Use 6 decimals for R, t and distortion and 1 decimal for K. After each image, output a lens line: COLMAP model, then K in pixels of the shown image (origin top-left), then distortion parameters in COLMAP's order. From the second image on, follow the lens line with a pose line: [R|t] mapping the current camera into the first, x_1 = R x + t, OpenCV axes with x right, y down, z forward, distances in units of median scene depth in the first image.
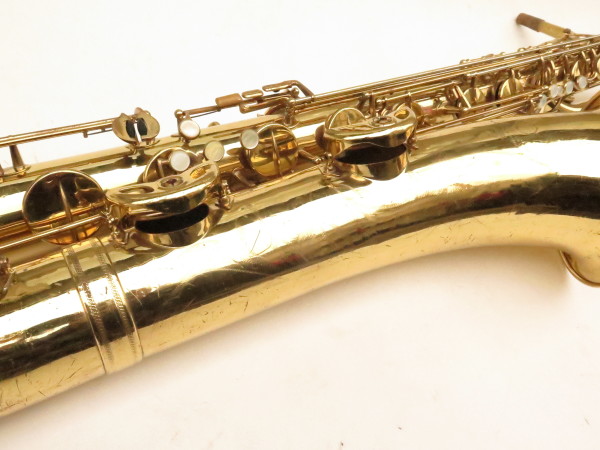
lens RADIAL K [[478.1, 0, 282.3], [0, 478.1, 239.6], [0, 0, 1]] dist [-0.028231, -0.008256]
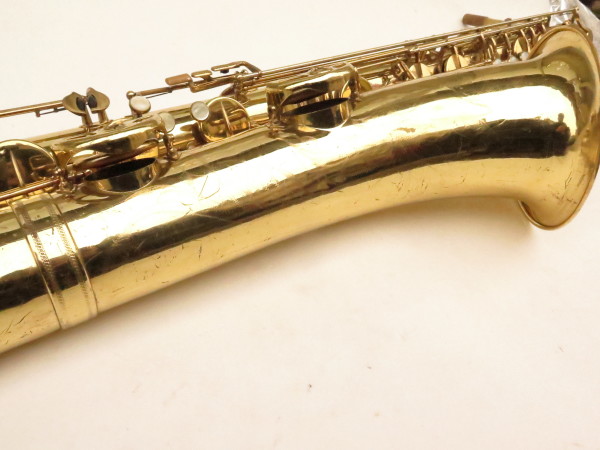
lens RADIAL K [[480.9, 0, 279.7], [0, 480.9, 234.9], [0, 0, 1]] dist [-0.006218, -0.048281]
pose [[0.995736, -0.089708, 0.021496, 0.058710], [0.091472, 0.990344, -0.104173, 0.185354], [-0.011944, 0.105695, 0.994327, -0.007176]]
